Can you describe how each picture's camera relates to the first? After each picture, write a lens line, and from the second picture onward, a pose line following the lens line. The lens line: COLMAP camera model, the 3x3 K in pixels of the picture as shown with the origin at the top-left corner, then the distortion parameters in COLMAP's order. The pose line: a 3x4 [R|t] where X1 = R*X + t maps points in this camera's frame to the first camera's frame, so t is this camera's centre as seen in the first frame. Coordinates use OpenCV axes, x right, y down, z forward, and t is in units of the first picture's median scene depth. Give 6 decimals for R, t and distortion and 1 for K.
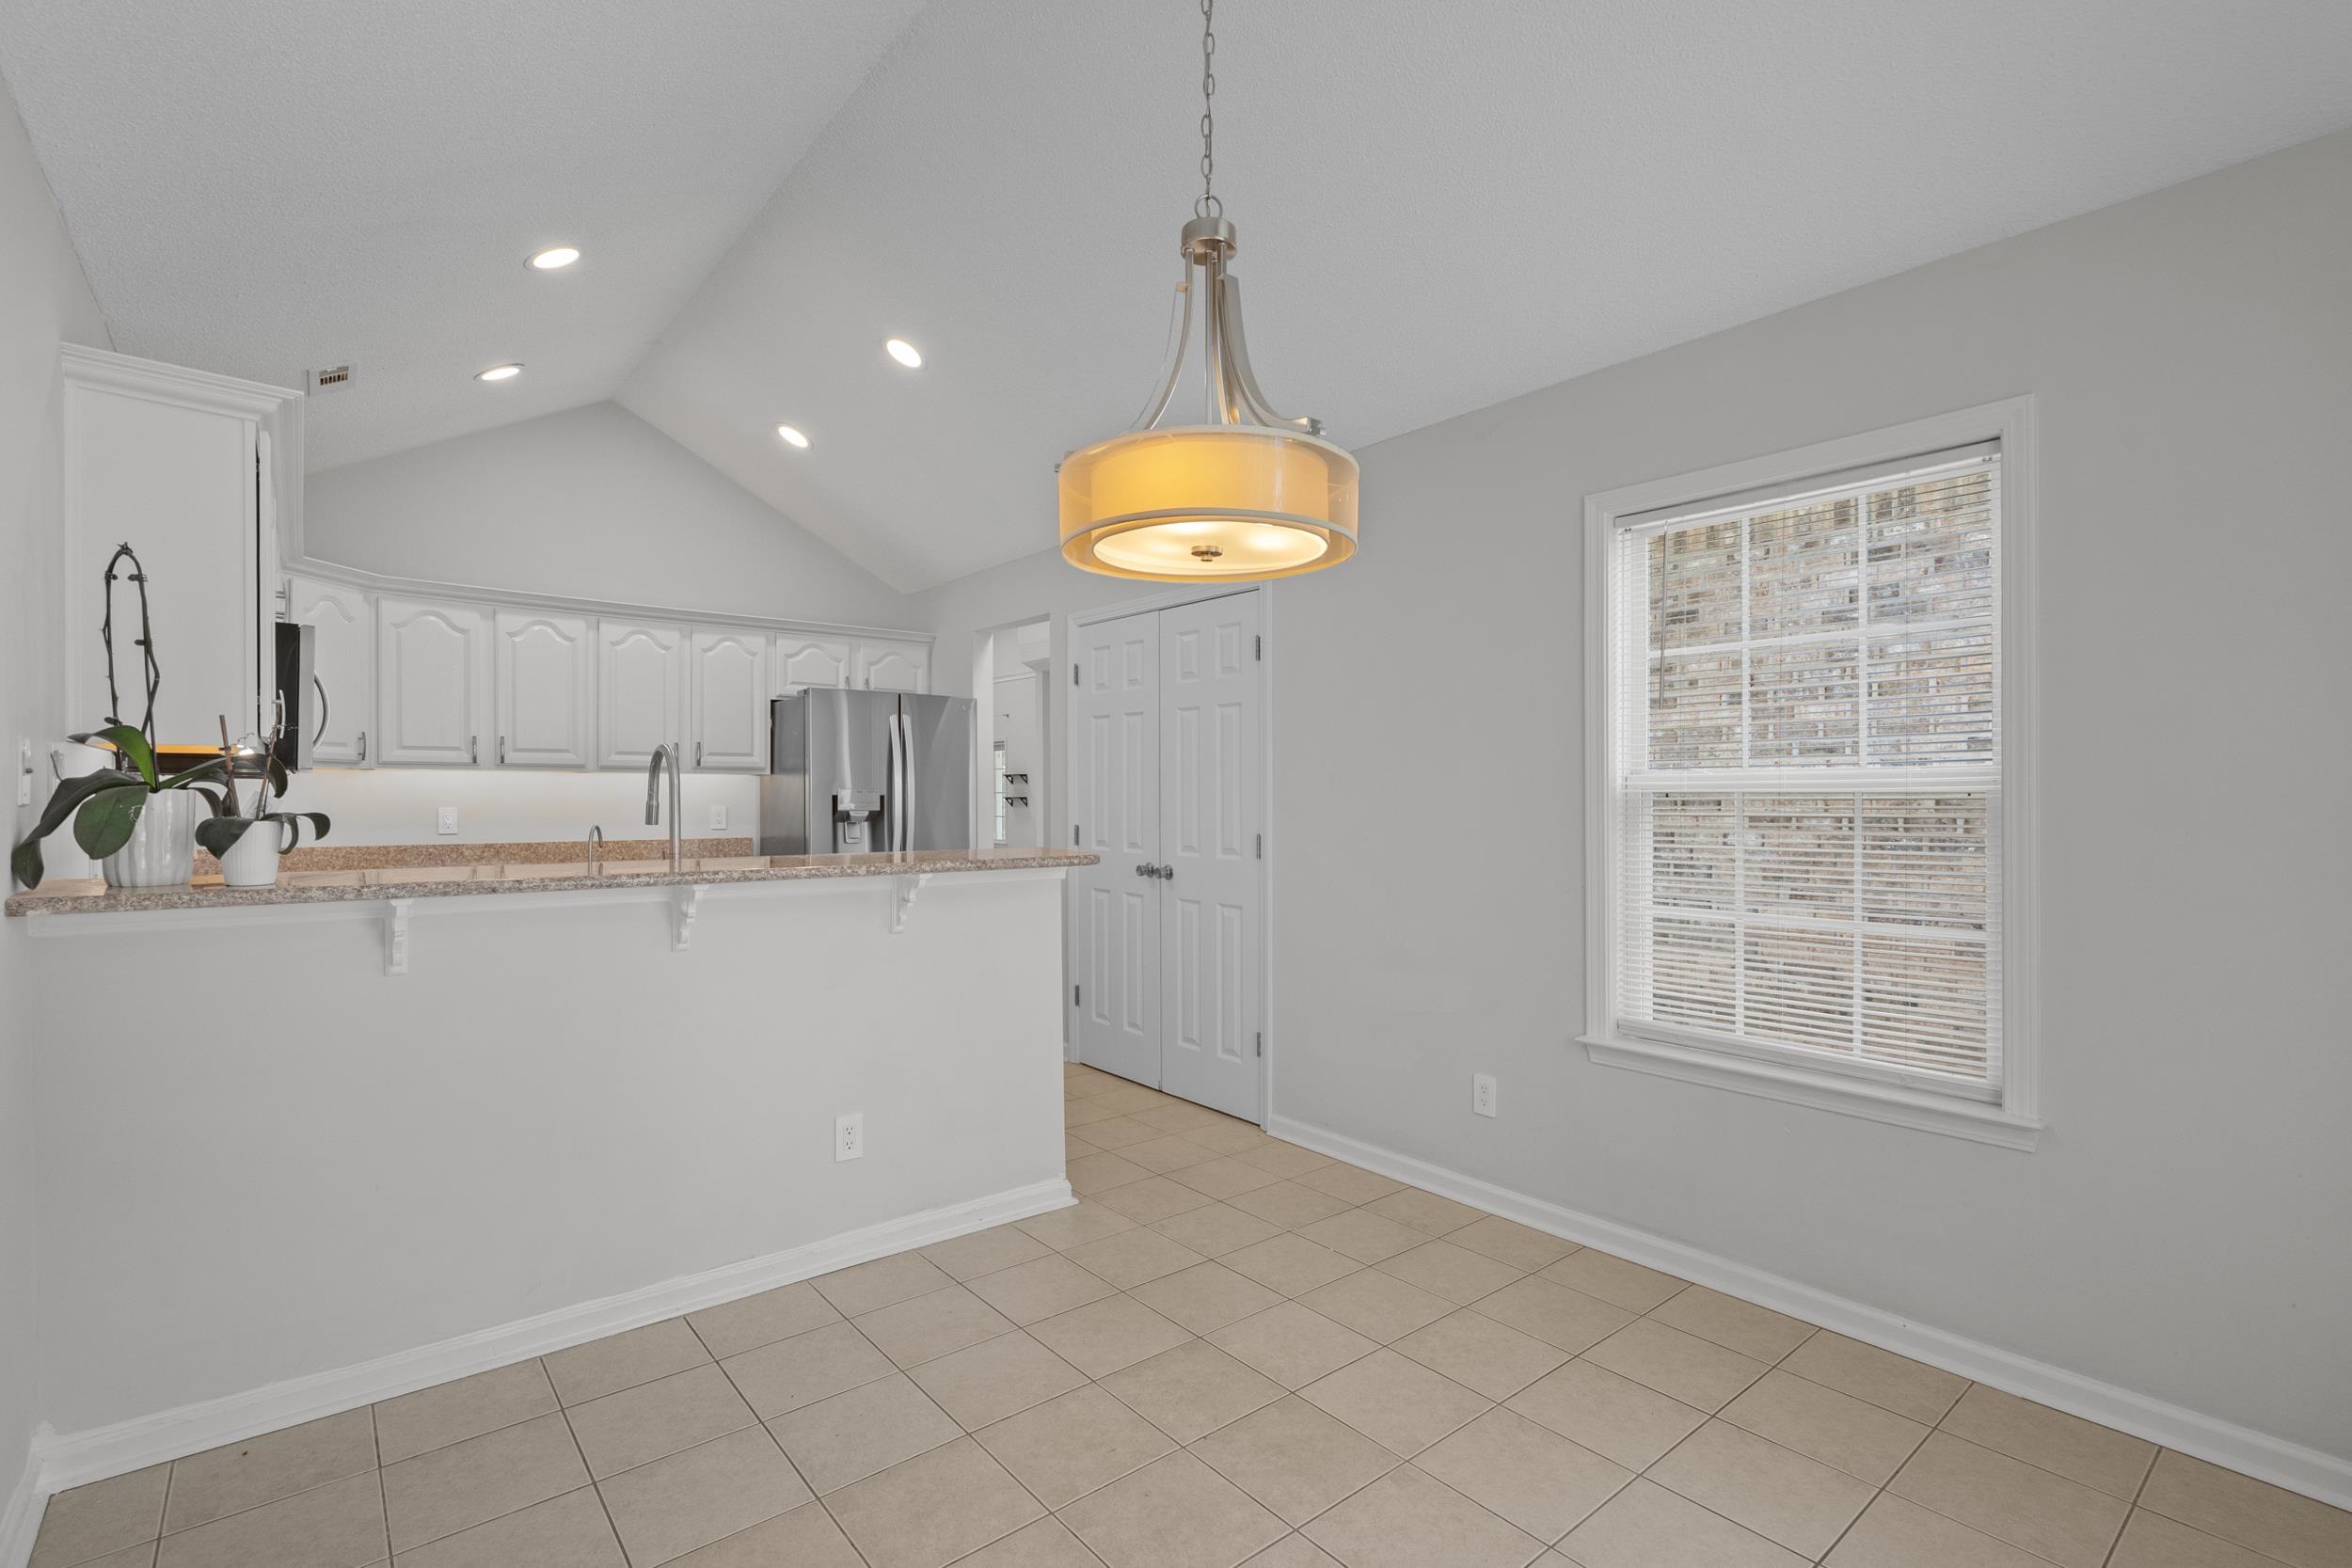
lens RADIAL K [[1079.9, 0, 1172.4], [0, 1079.9, 805.0], [0, 0, 1]] dist [-0.004632, 0.002036]
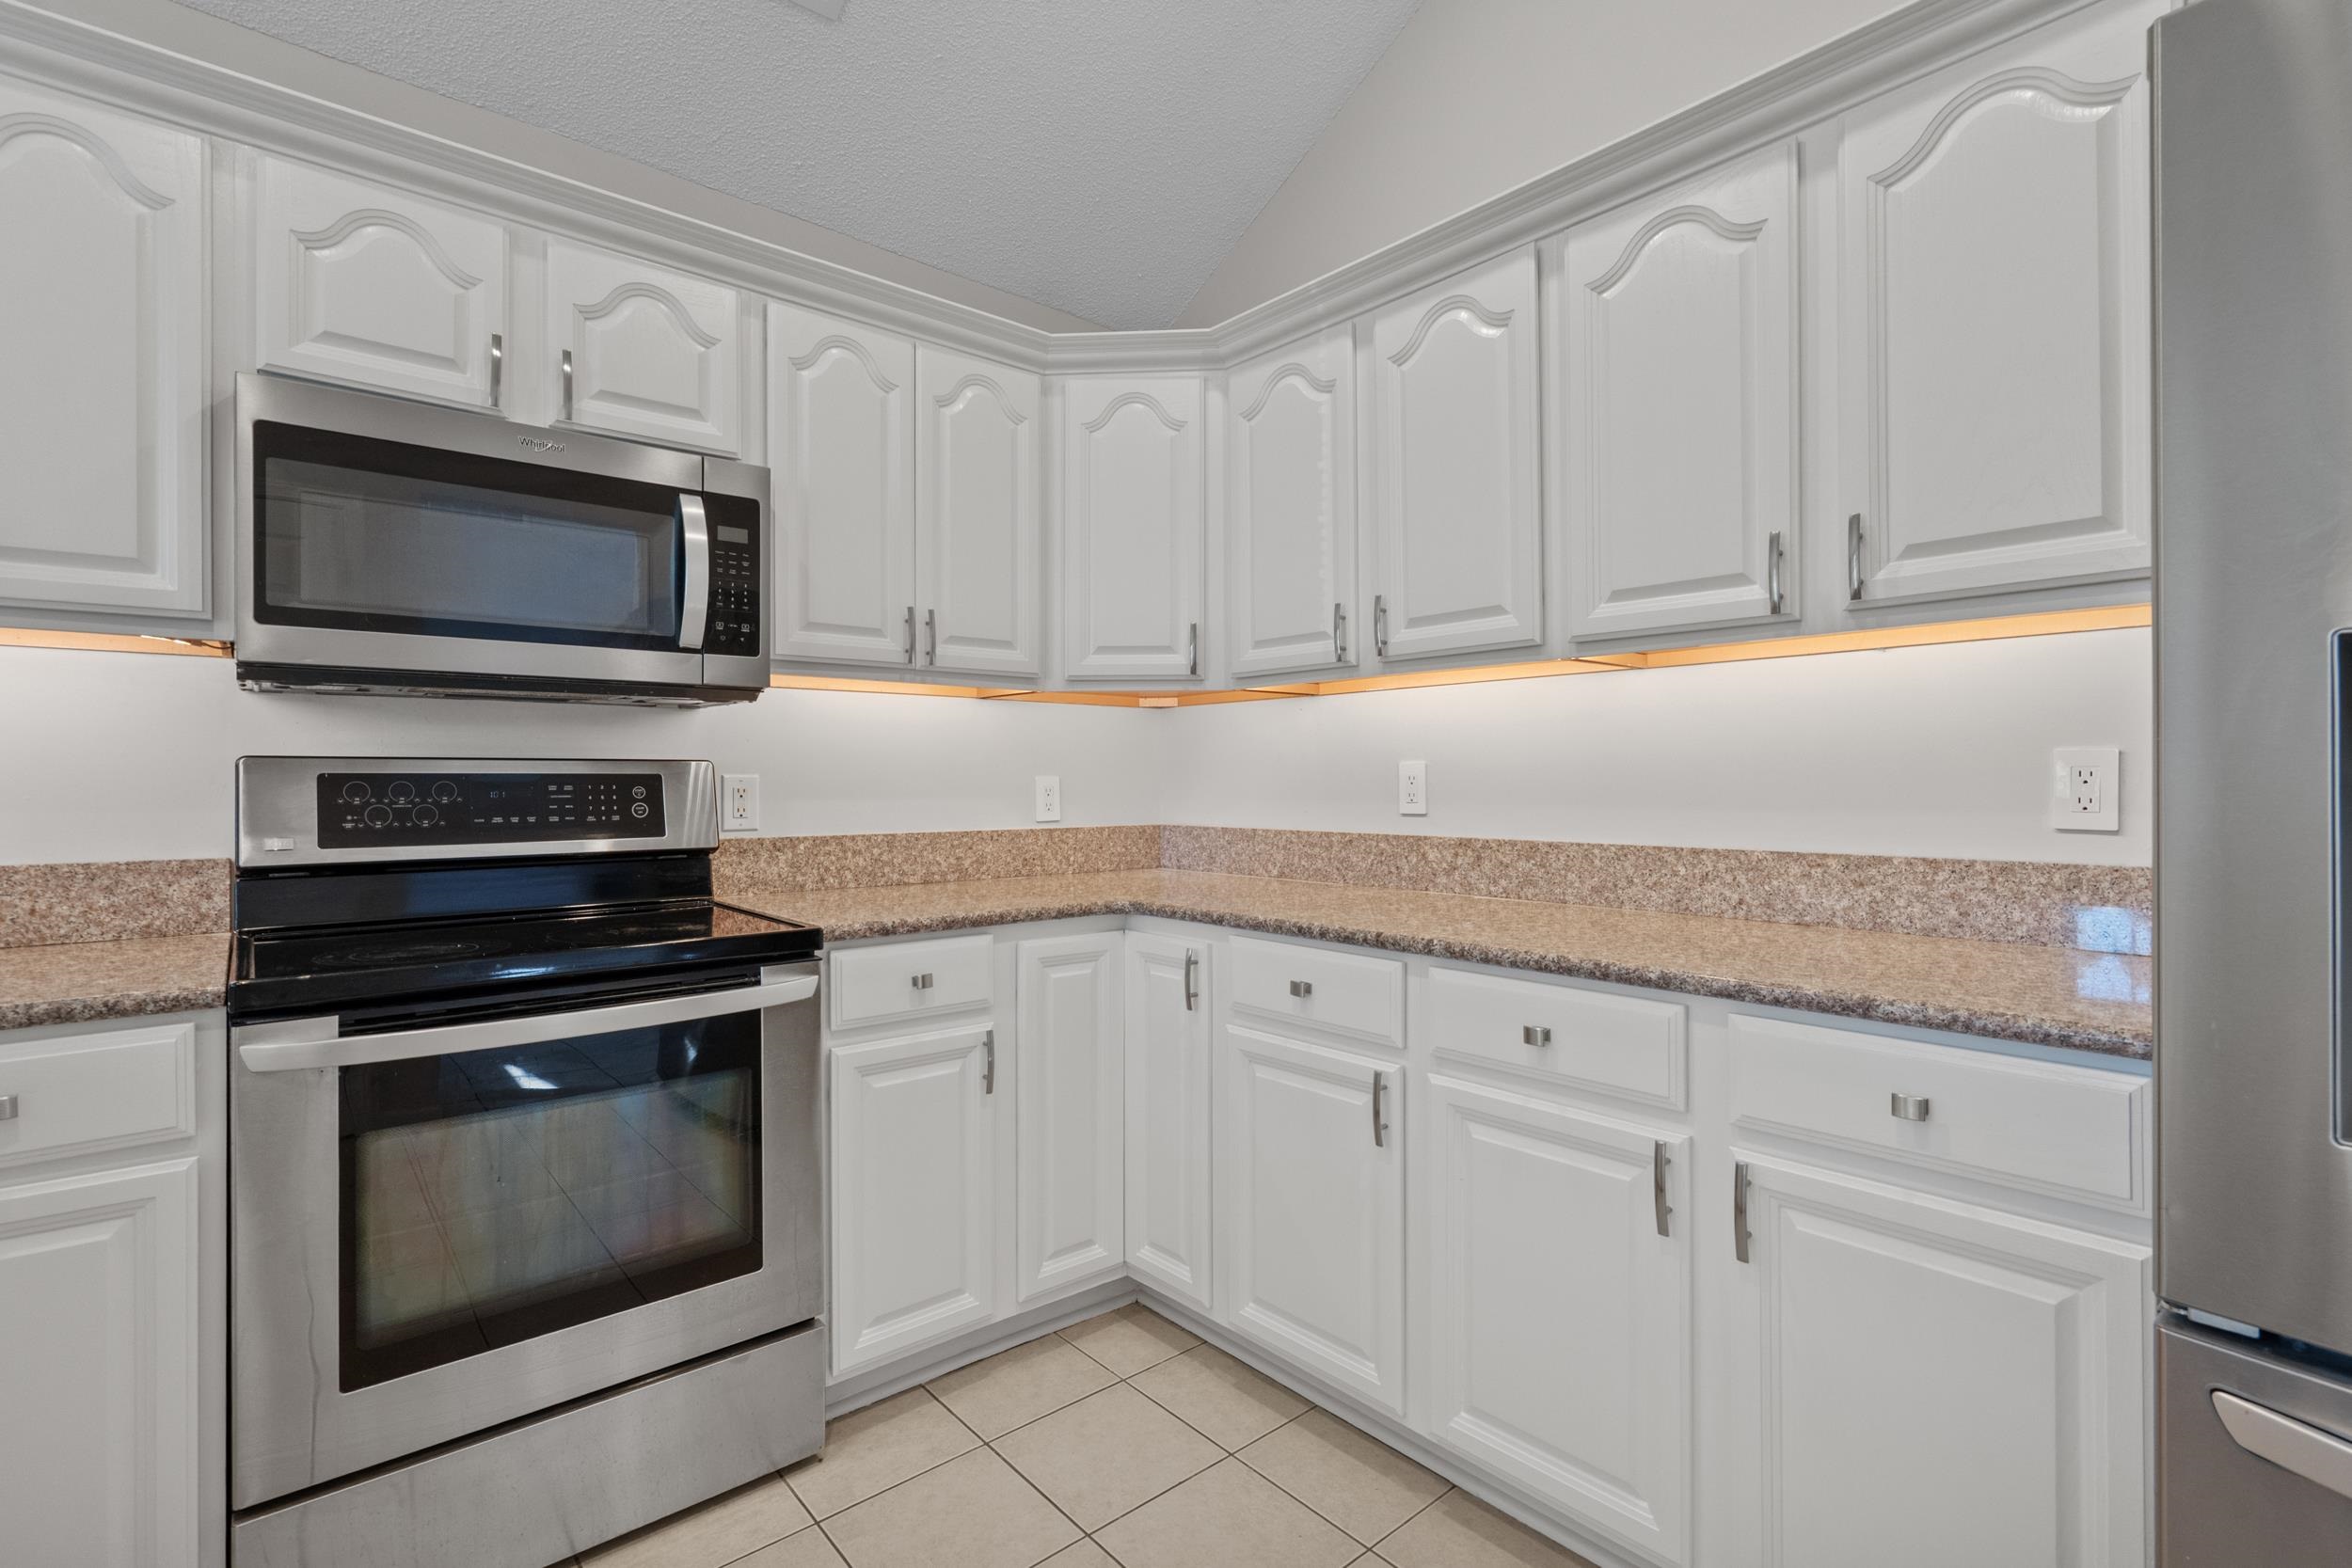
lens RADIAL K [[1079.9, 0, 1176.3], [0, 1079.9, 751.3], [0, 0, 1]] dist [-0.004632, 0.002036]
pose [[0.010672, -0.028260, -0.999544, -0.173162], [-0.001250, 0.999599, -0.028275, 0.012492], [0.999942, 0.001551, 0.010632, 0.873120]]
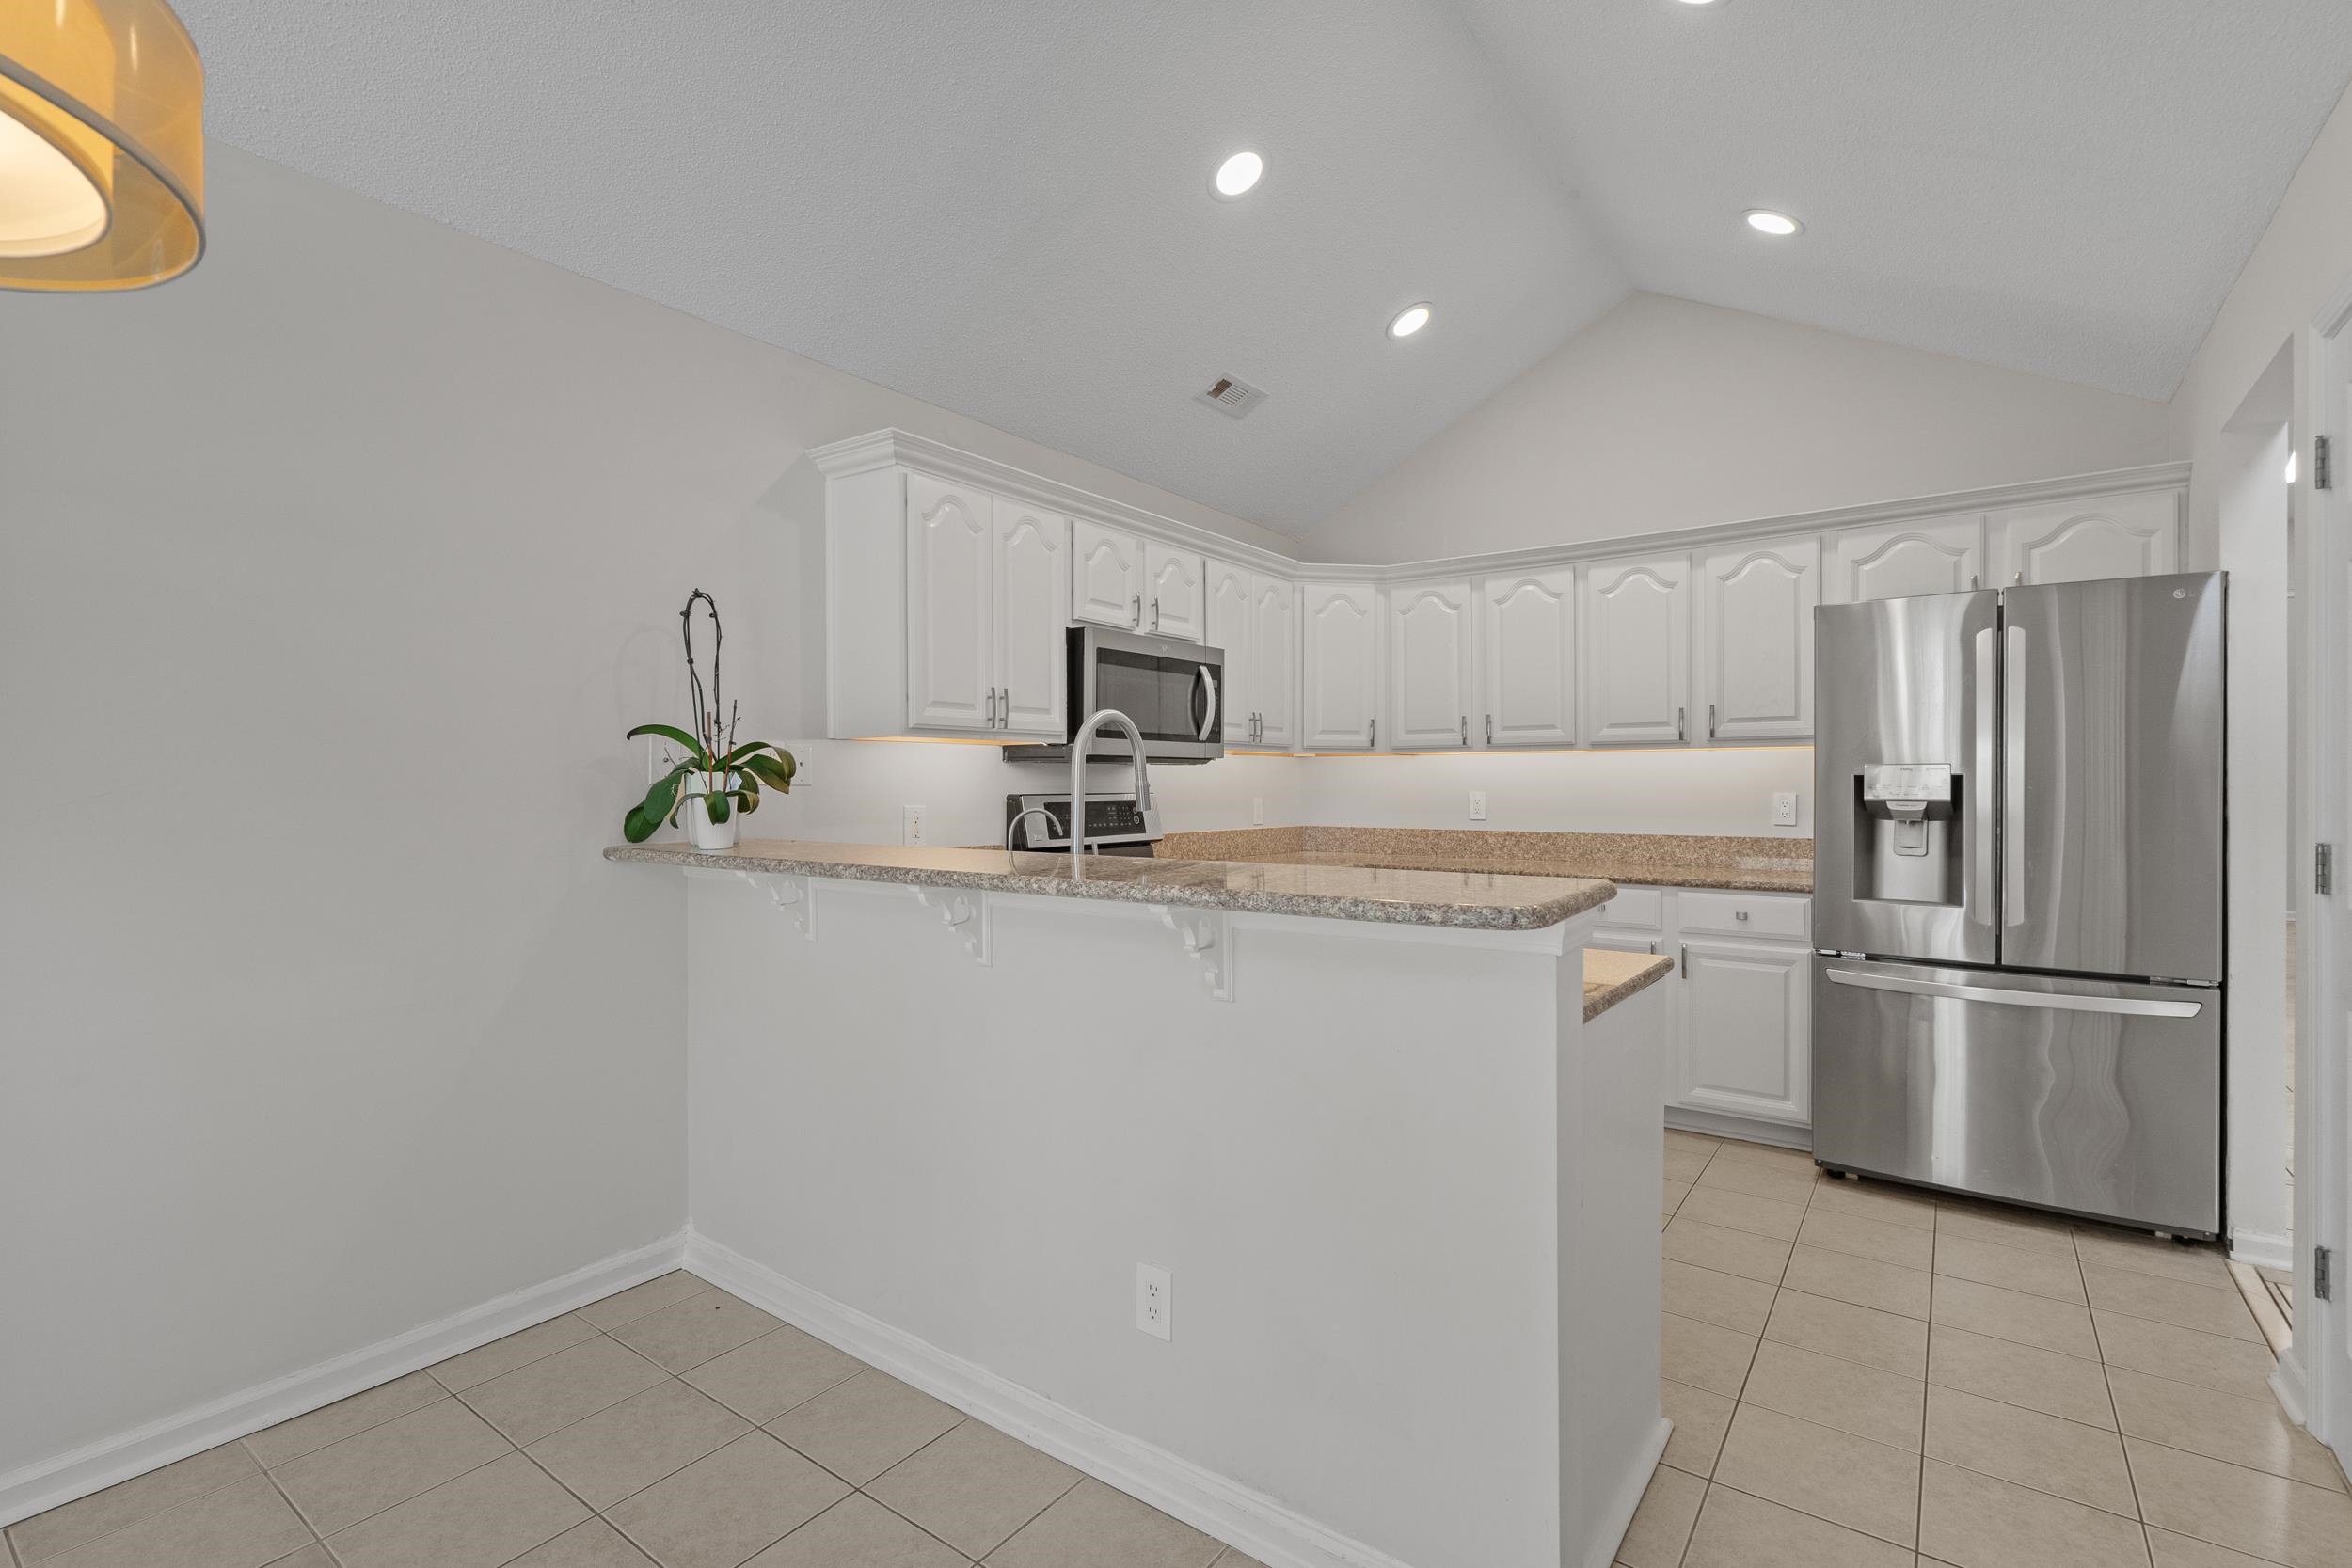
lens RADIAL K [[1079.9, 0, 1168.3], [0, 1079.9, 764.7], [0, 0, 1]] dist [-0.004632, 0.002036]
pose [[0.231652, -0.017964, -0.972633, 0.200181], [-0.003574, 0.999807, -0.019318, -0.001832], [0.972792, 0.007952, 0.231543, 0.499888]]
